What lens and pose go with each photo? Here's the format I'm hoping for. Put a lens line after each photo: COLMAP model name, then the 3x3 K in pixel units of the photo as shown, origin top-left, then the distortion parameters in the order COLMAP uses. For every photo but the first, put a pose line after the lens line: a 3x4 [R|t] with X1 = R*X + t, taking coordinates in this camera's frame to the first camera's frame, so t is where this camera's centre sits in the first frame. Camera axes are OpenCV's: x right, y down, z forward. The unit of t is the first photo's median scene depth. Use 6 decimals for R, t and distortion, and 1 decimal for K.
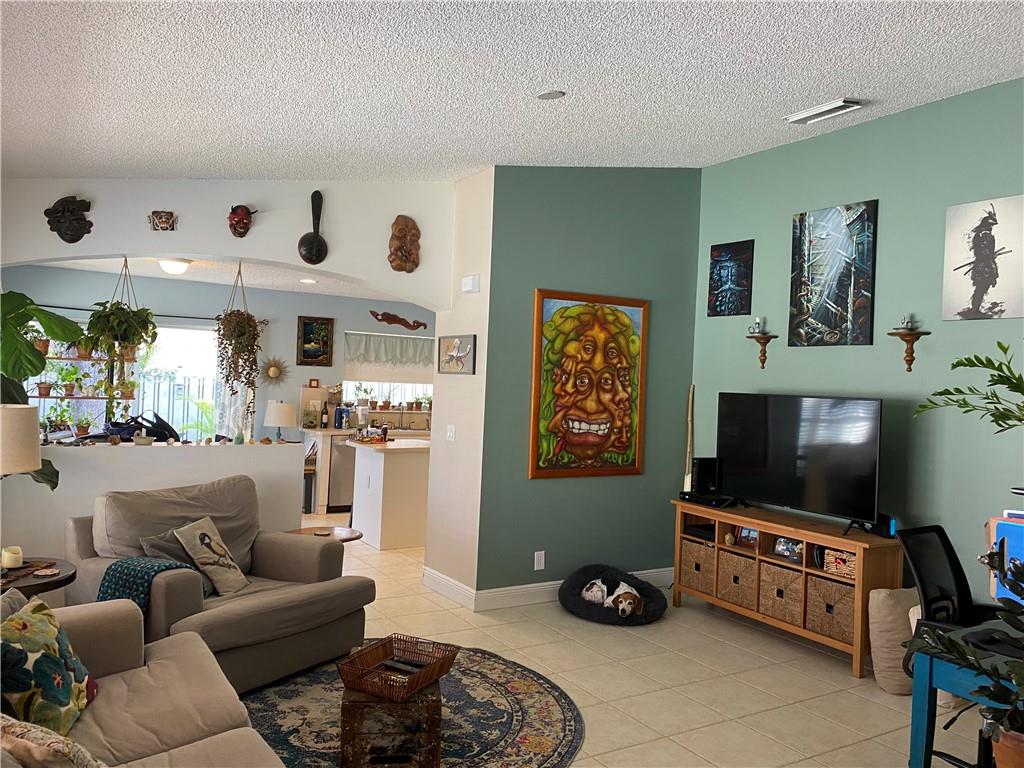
lens RADIAL K [[784.0, 0, 511.0], [0, 784.0, 382.3], [0, 0, 1]] dist [0.000249, -0.002657]
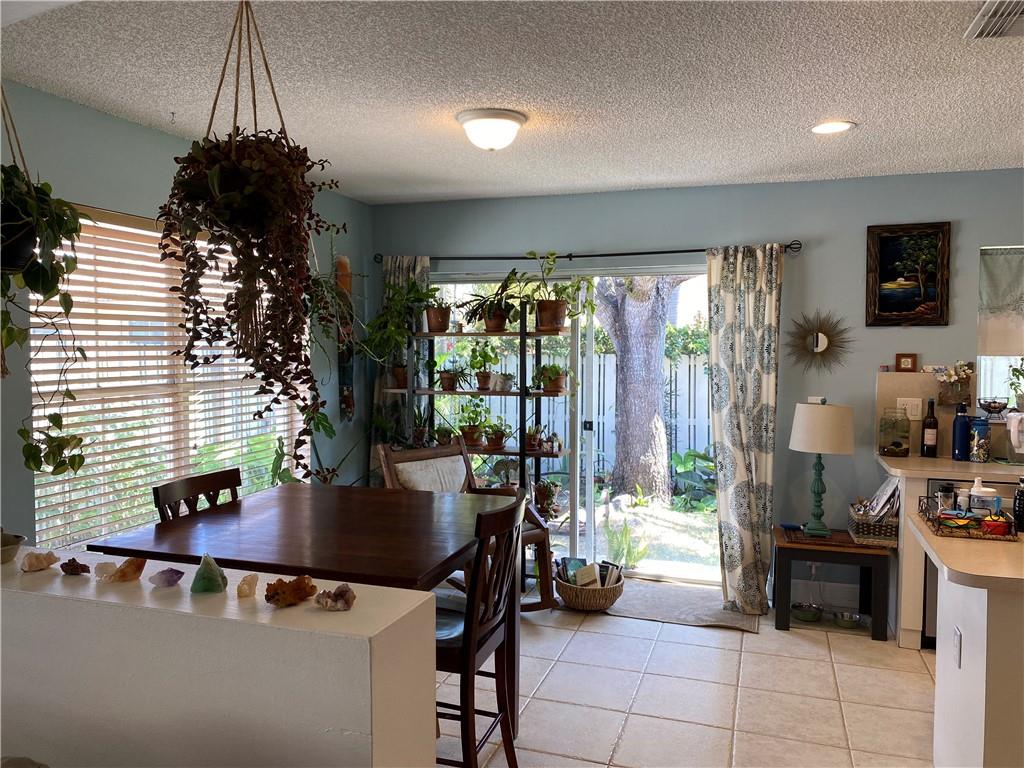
lens RADIAL K [[784.0, 0, 509.4], [0, 784.0, 378.4], [0, 0, 1]] dist [0.000249, -0.002657]
pose [[0.634667, -0.004314, -0.772773, -0.033852], [0.021968, 0.999681, 0.012461, -0.000192], [0.772473, -0.024885, 0.634560, 0.507747]]
